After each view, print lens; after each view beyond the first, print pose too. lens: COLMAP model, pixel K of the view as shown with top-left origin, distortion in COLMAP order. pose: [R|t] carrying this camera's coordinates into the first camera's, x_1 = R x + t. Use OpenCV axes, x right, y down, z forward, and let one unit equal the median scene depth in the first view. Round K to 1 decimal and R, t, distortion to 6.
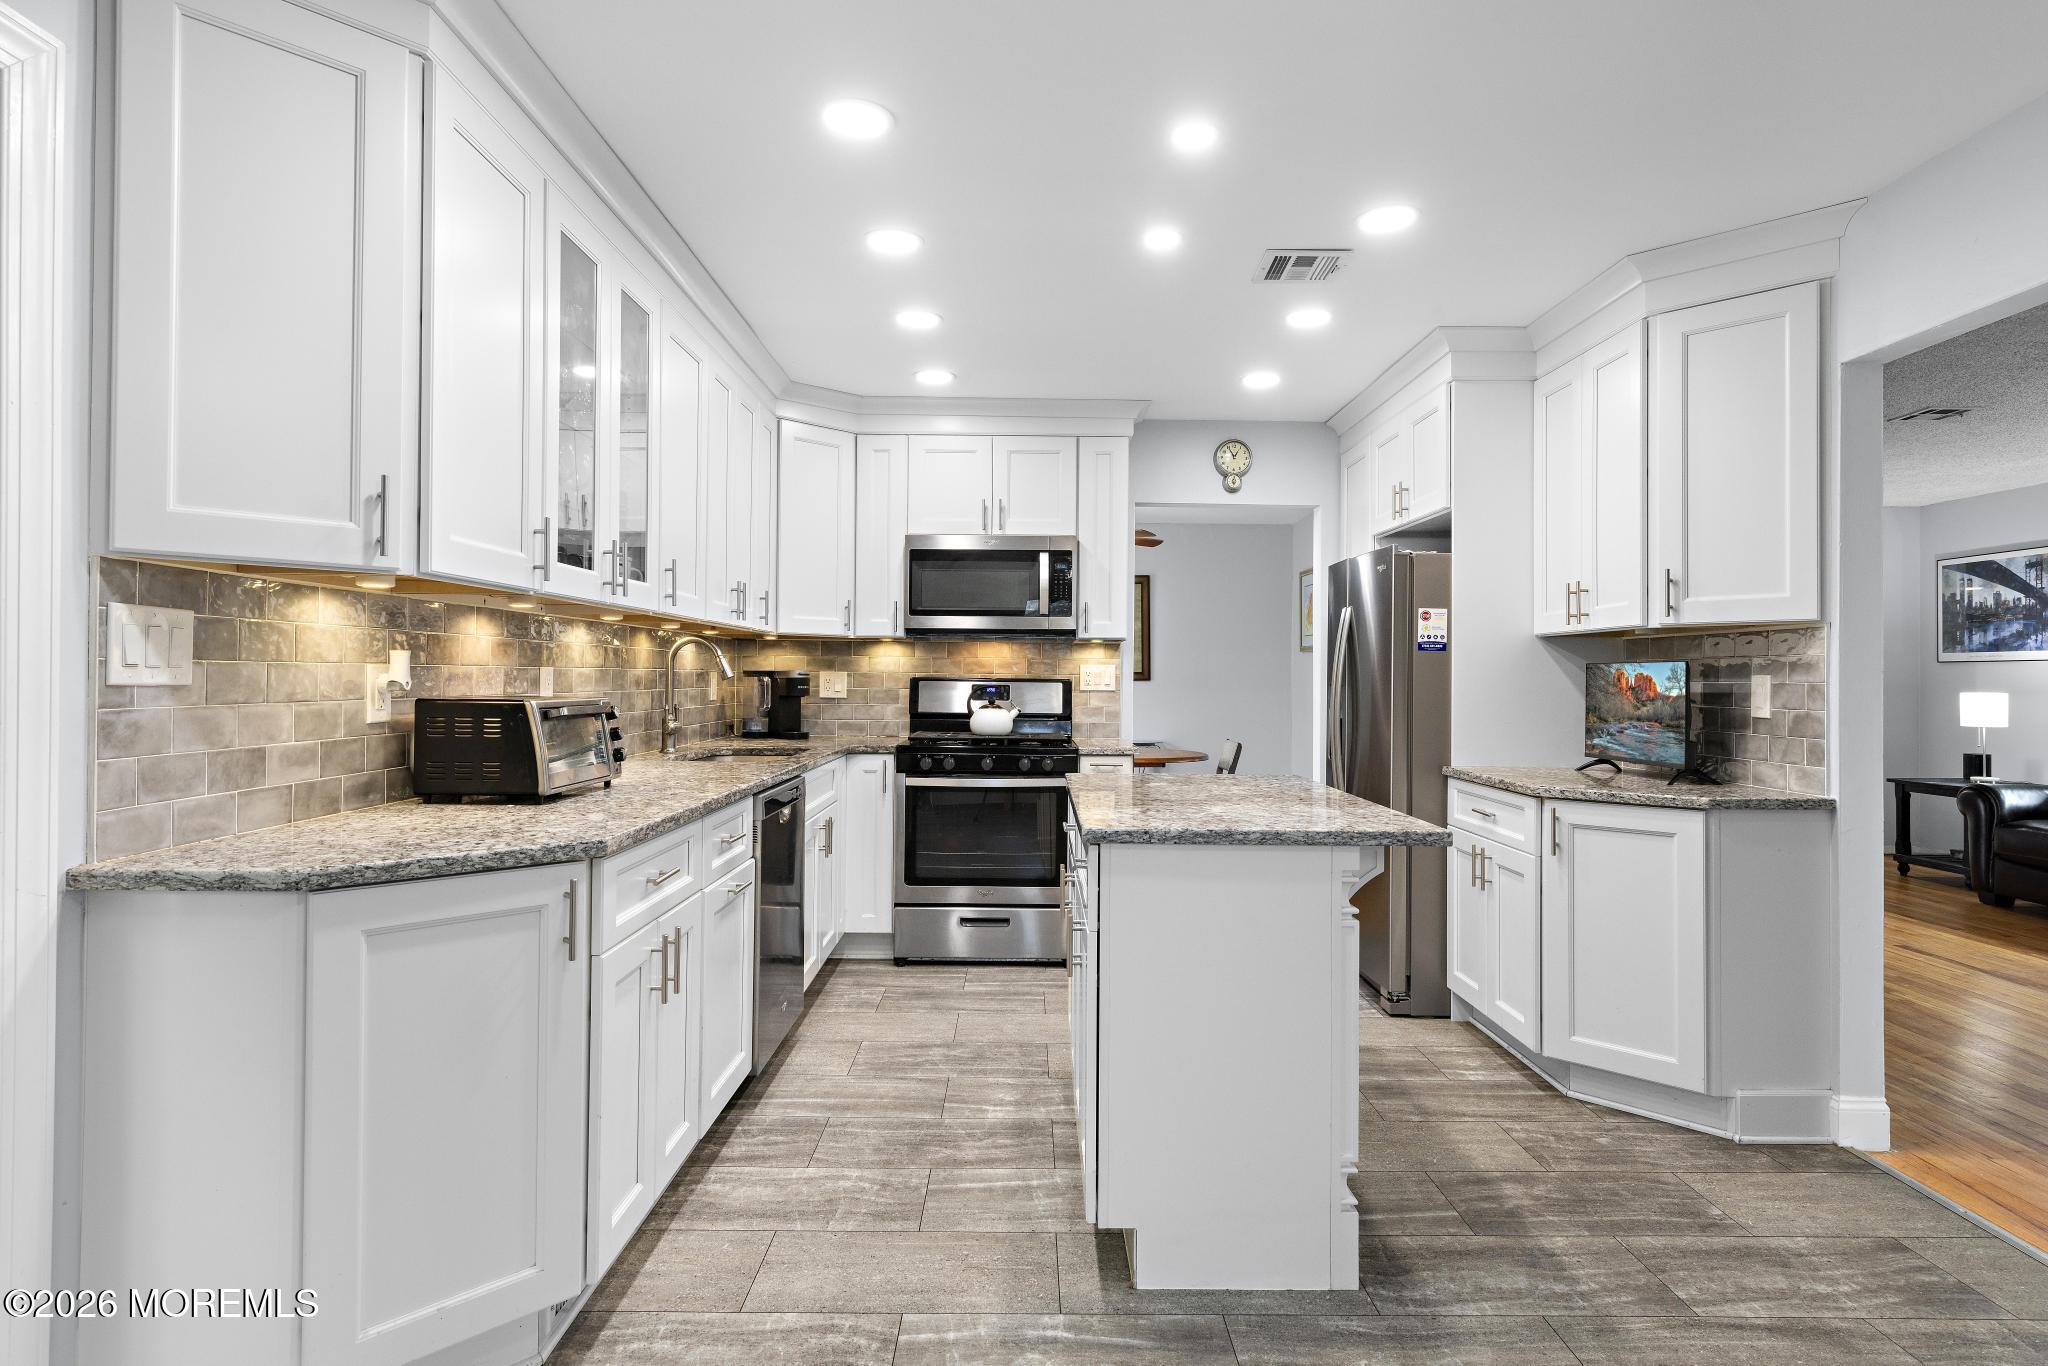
lens RADIAL K [[1097.6, 0, 1027.2], [0, 1097.6, 664.6], [0, 0, 1]] dist [0.001933, 0.001776]
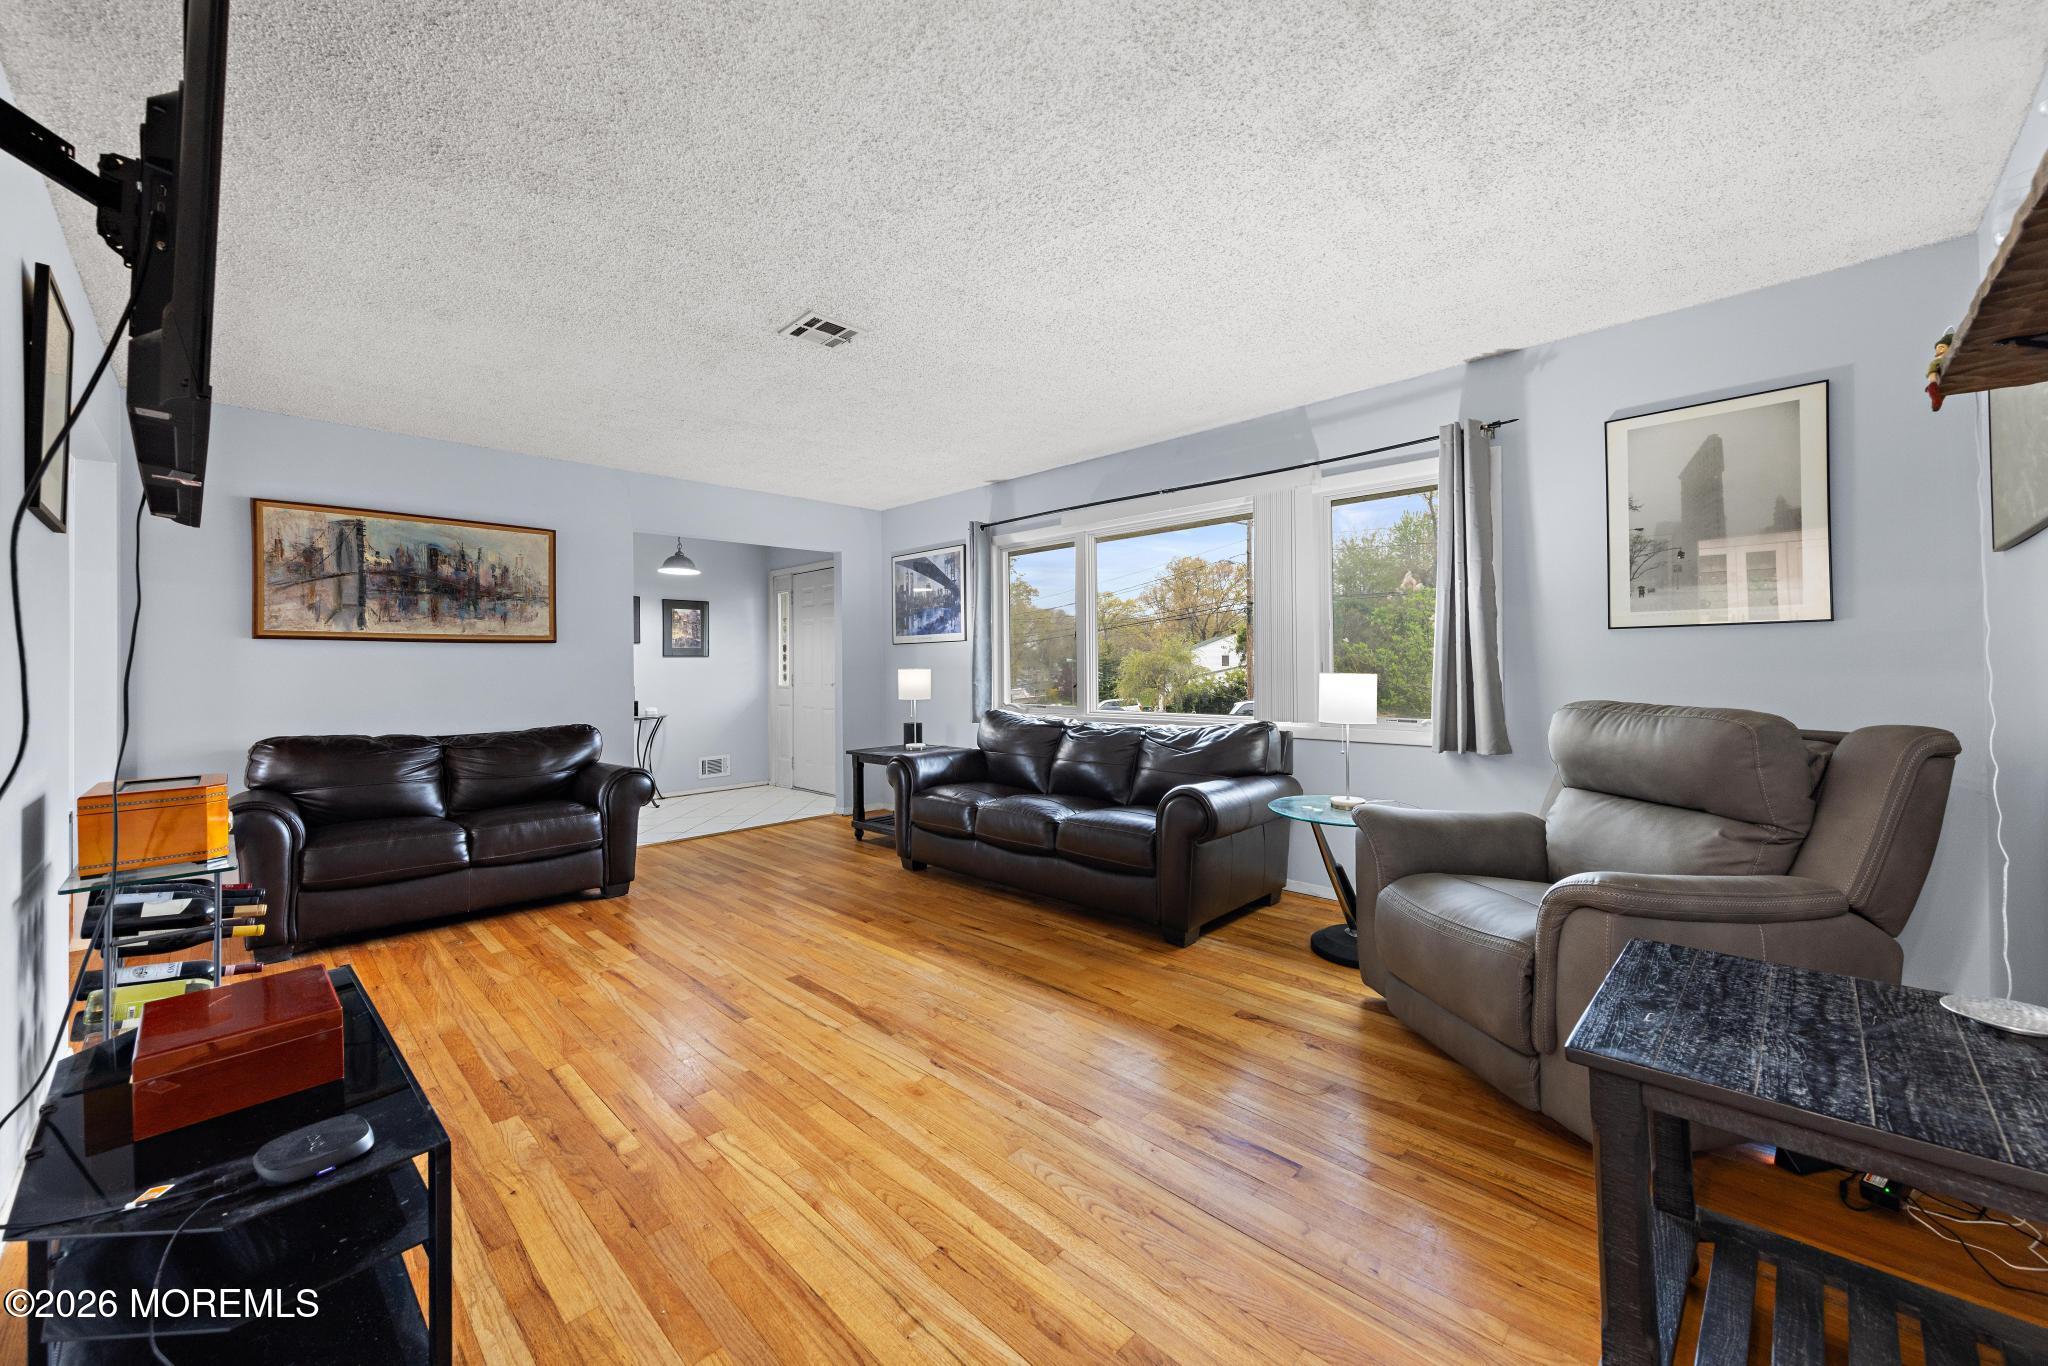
lens RADIAL K [[777.8, 0, 1036.9], [0, 777.8, 663.3], [0, 0, 1]] dist [0.001782, 0.000068]
pose [[0.695795, -0.008563, 0.718190, 0.656447], [0.005474, 0.999963, 0.006620, 0.025938], [-0.718220, -0.000675, 0.695816, 0.607222]]
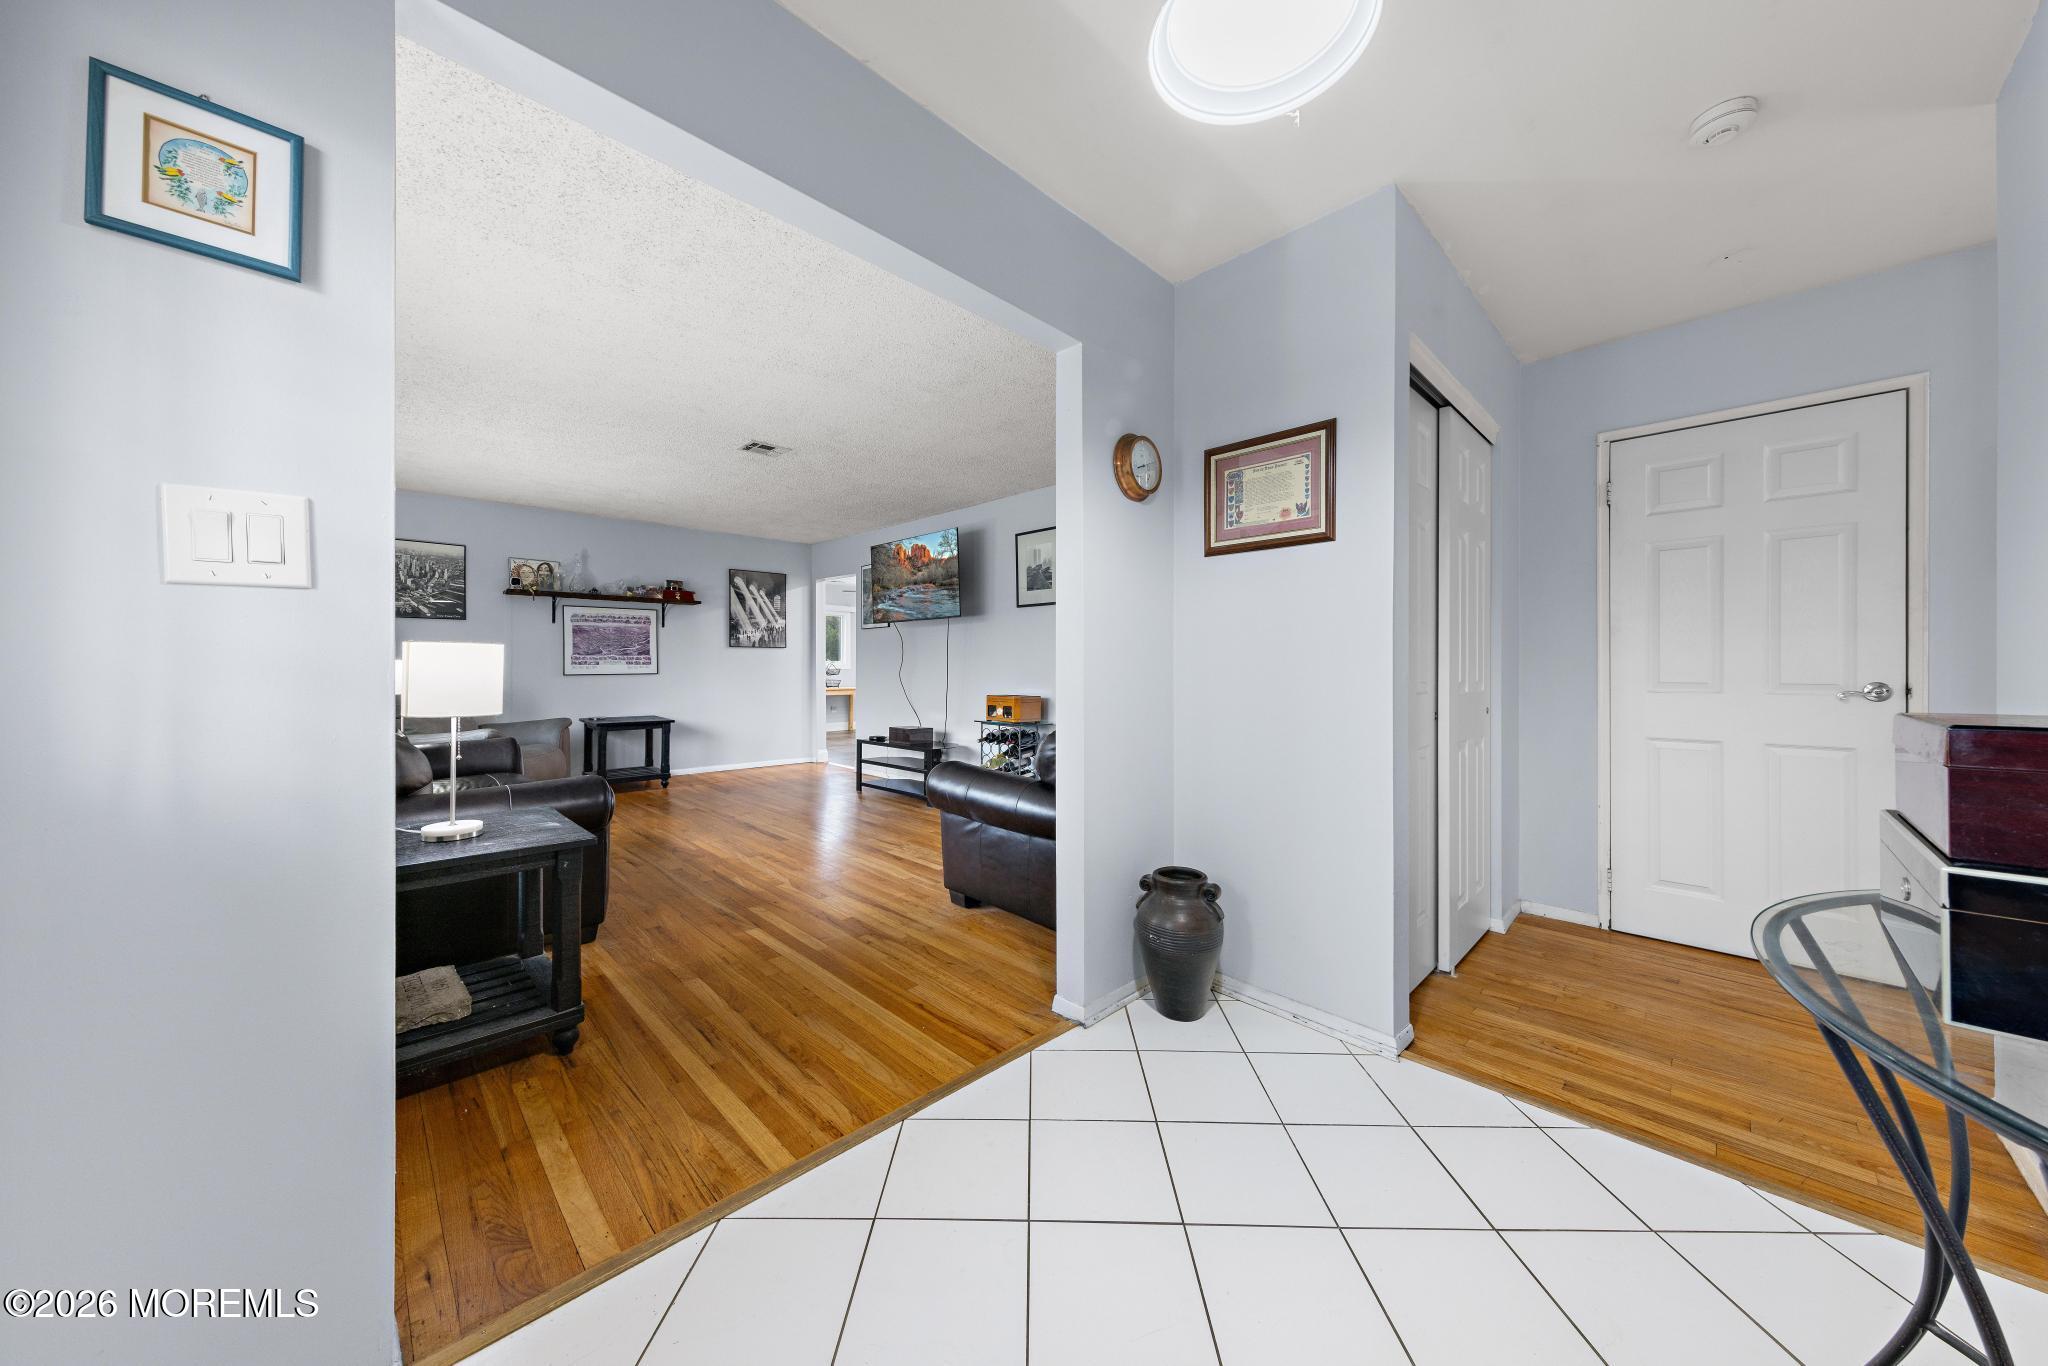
lens RADIAL K [[688.8, 0, 1037.7], [0, 688.8, 670.1], [0, 0, 1]] dist [0.000606, -0.000042]
pose [[-0.706214, -0.004418, -0.707985, 1.519928], [0.001778, 0.999966, -0.008014, 0.068727], [0.707996, -0.006918, -0.706182, 2.356128]]
